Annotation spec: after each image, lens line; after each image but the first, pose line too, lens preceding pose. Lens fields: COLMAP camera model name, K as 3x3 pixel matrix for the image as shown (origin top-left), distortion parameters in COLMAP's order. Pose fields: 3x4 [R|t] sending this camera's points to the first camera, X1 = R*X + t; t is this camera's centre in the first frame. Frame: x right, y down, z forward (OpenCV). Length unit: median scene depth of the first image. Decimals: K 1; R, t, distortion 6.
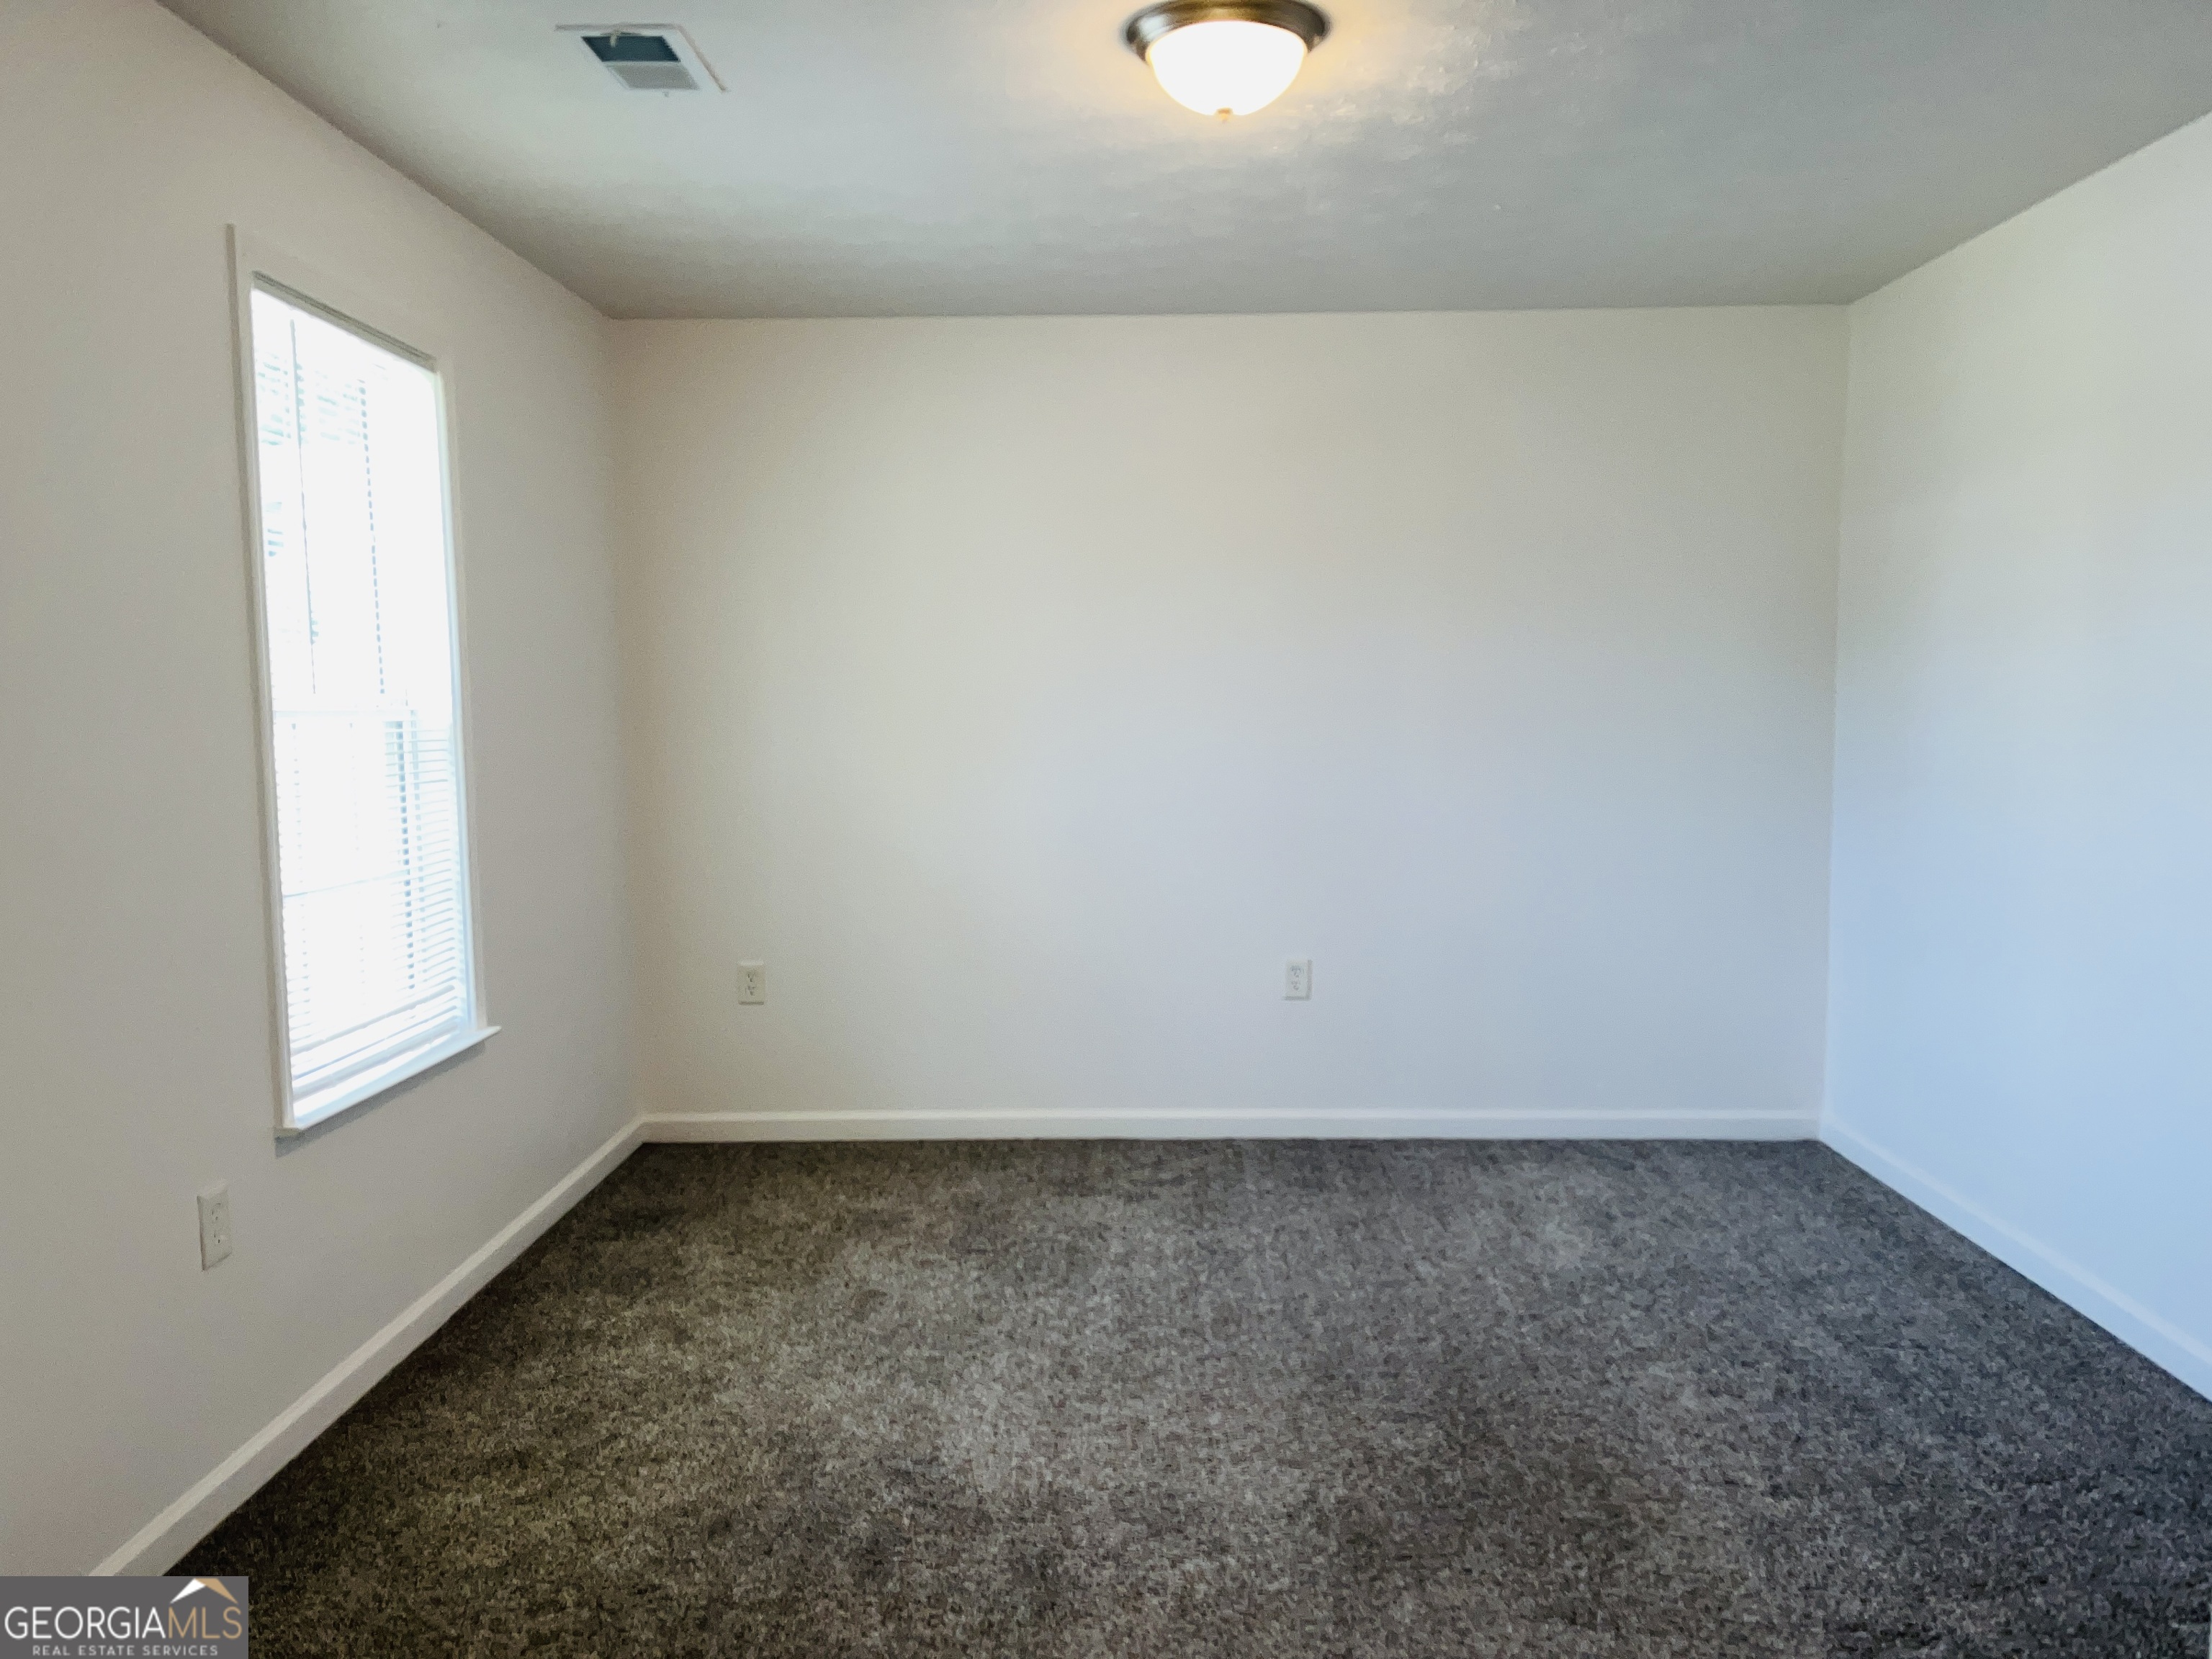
lens RADIAL K [[1672.8, 0, 1109.6], [0, 1672.8, 826.5], [0, 0, 1]] dist [0.005104, -0.001156]
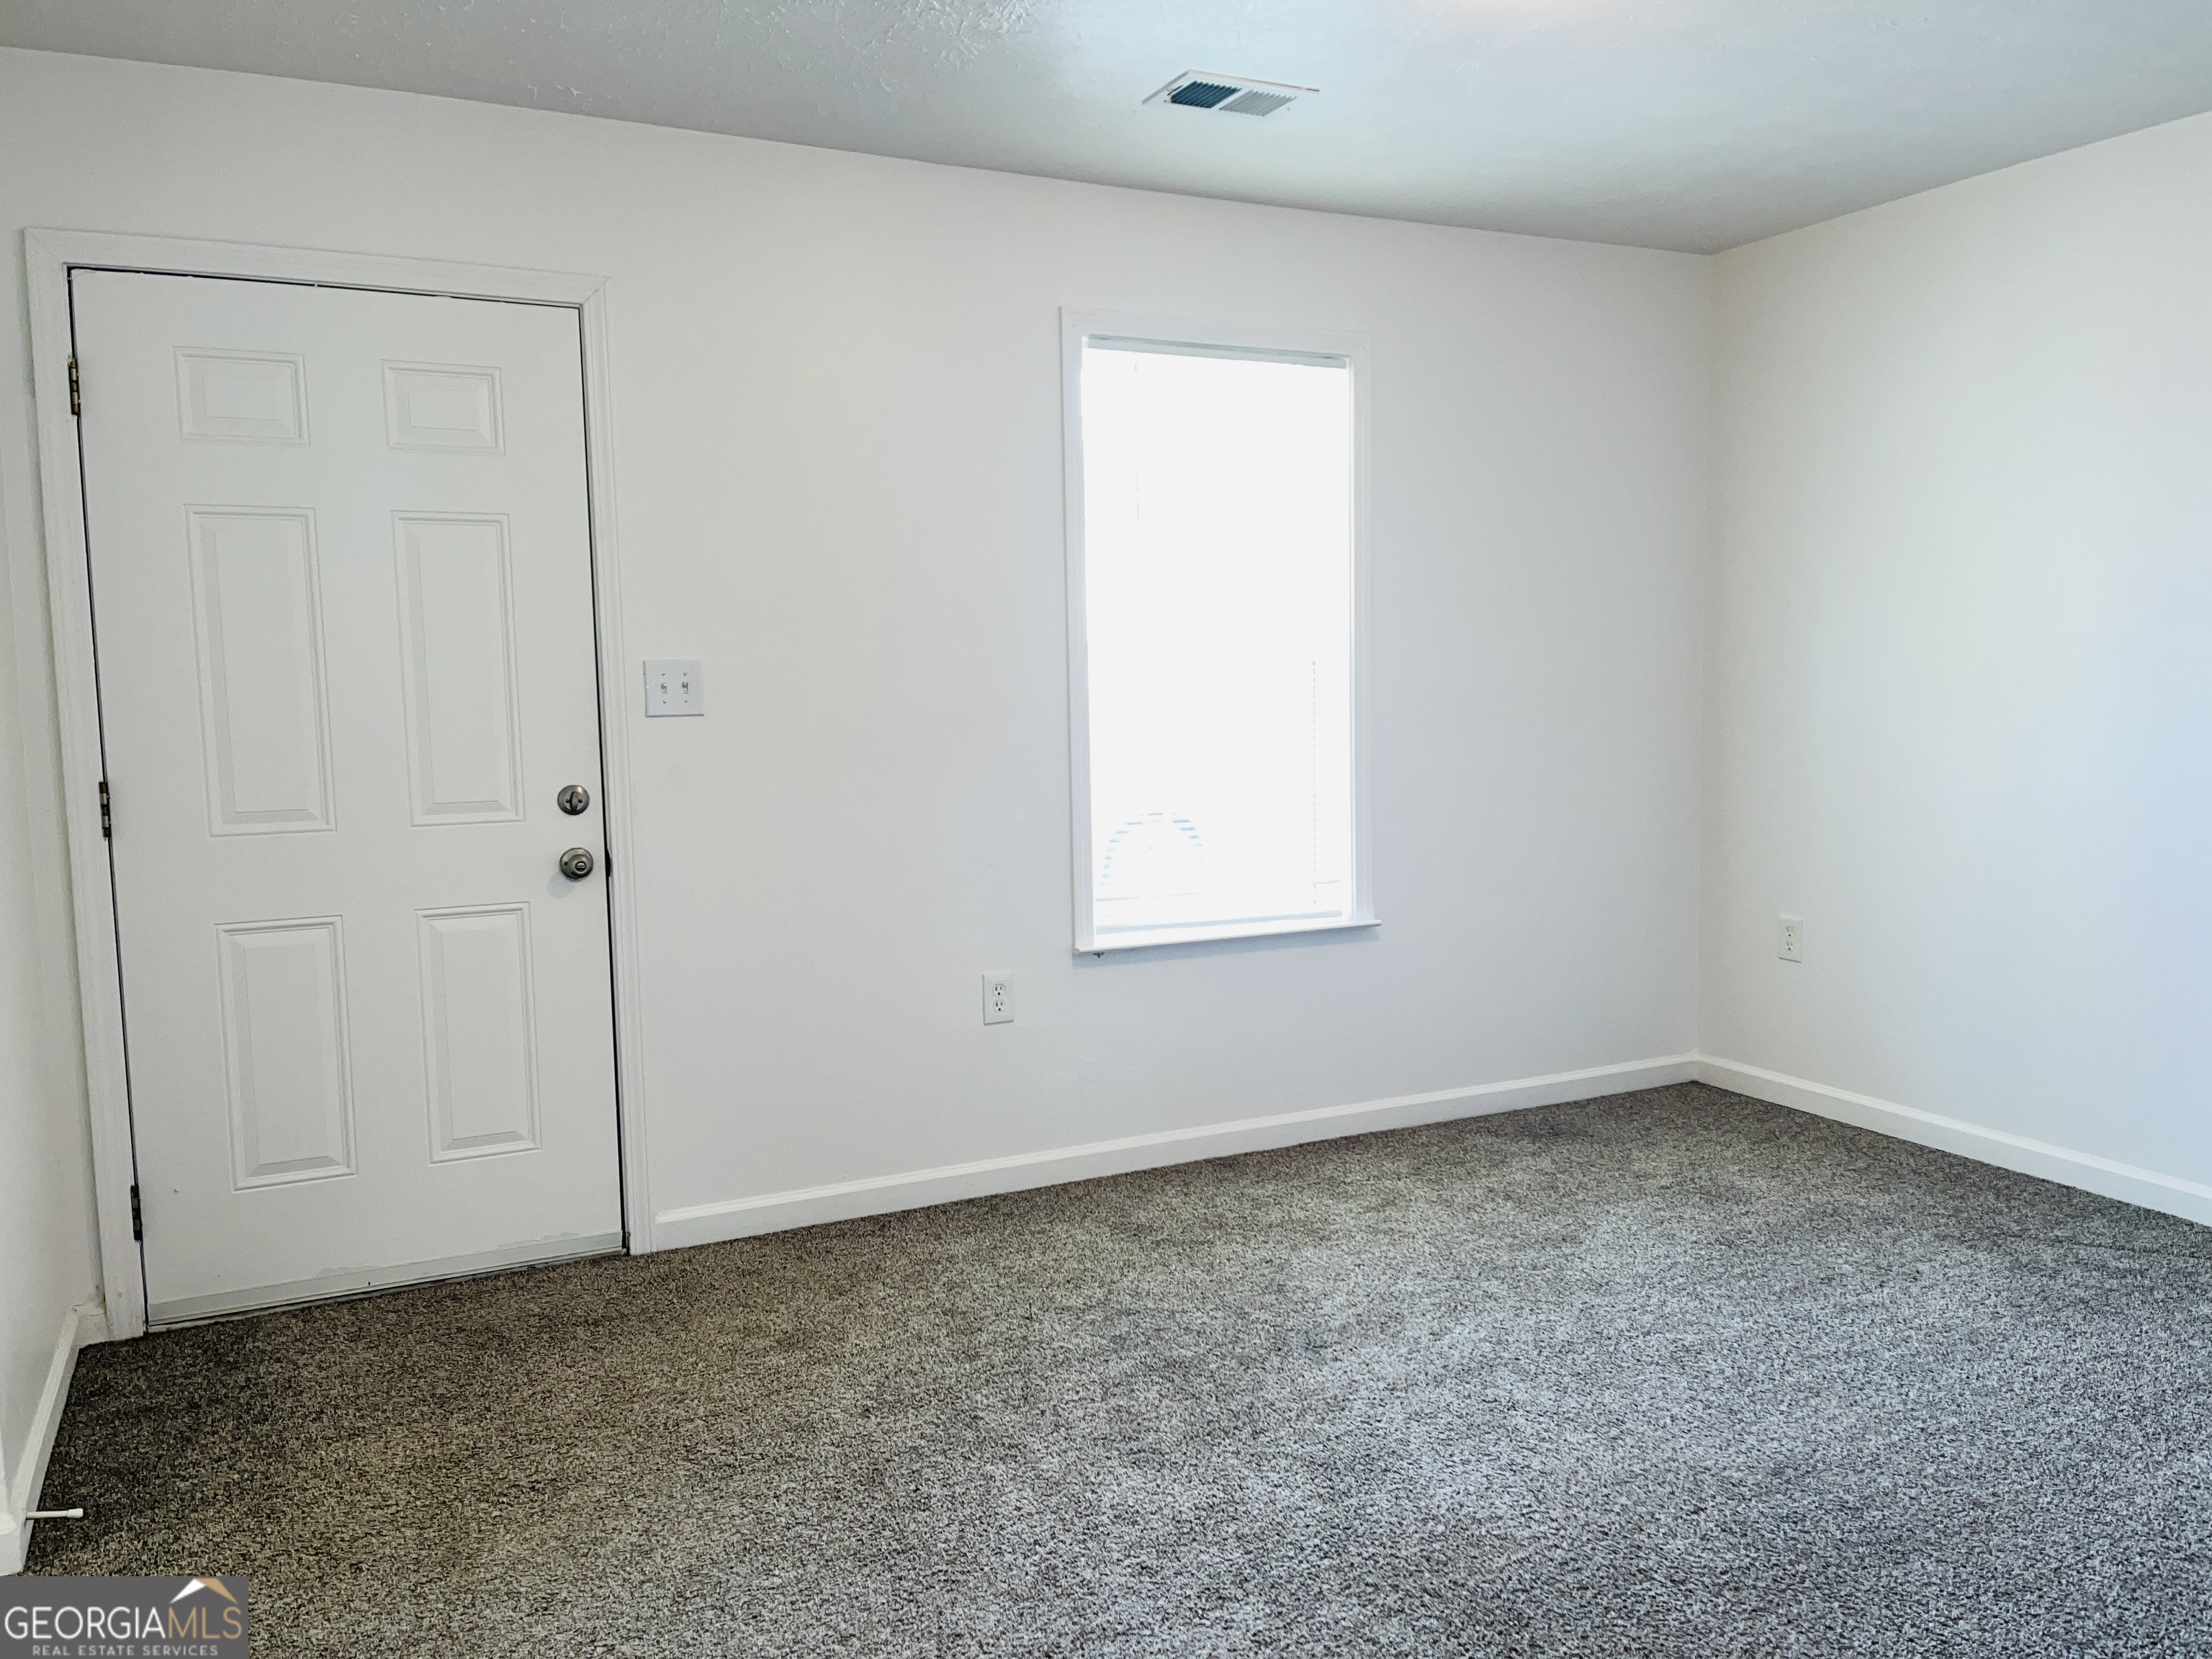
lens RADIAL K [[1672.8, 0, 1105.3], [0, 1672.8, 834.5], [0, 0, 1]] dist [0.005104, -0.001156]
pose [[0.449942, 0.093738, -0.888125, 0.625124], [-0.059732, 0.995408, 0.074800, -0.017634], [0.891058, 0.019394, 0.453475, 0.316696]]
